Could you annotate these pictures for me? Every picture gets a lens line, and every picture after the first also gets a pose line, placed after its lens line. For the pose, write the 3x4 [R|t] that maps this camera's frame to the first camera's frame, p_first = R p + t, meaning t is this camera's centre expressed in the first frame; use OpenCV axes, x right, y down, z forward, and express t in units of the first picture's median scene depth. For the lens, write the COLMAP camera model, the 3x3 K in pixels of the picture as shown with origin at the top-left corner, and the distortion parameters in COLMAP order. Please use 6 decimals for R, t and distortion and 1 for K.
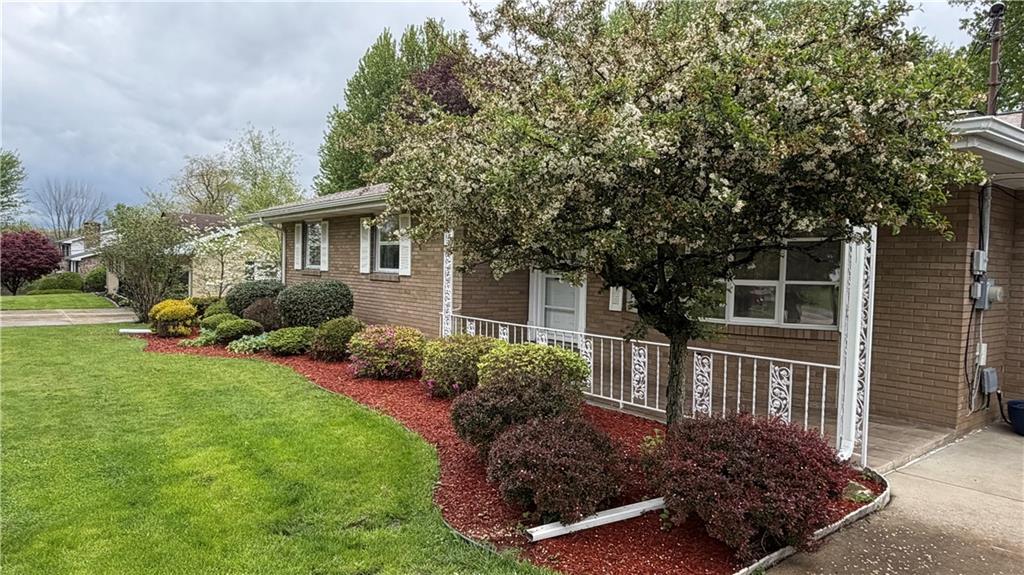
lens RADIAL K [[642.4, 0, 514.1], [0, 642.4, 283.0], [0, 0, 1]] dist [-0.007459, 0.005410]
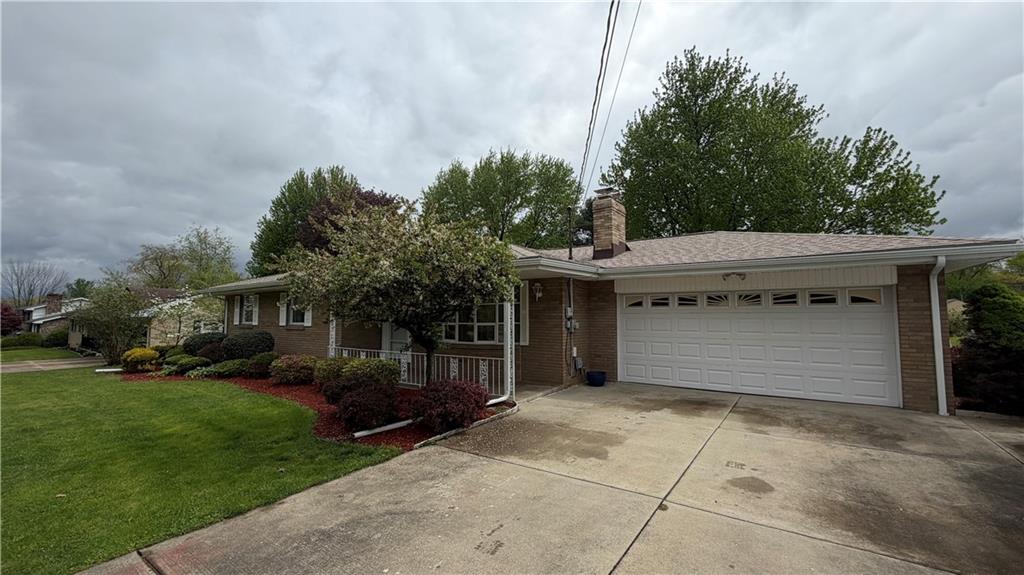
lens RADIAL K [[406.7, 0, 512.4], [0, 406.7, 292.7], [0, 0, 1]] dist [-0.003432, 0.000596]
pose [[0.961258, -0.011027, 0.275431, 0.055692], [0.034176, 0.996258, -0.079390, 0.003419], [-0.273524, 0.085727, 0.958037, -0.194386]]
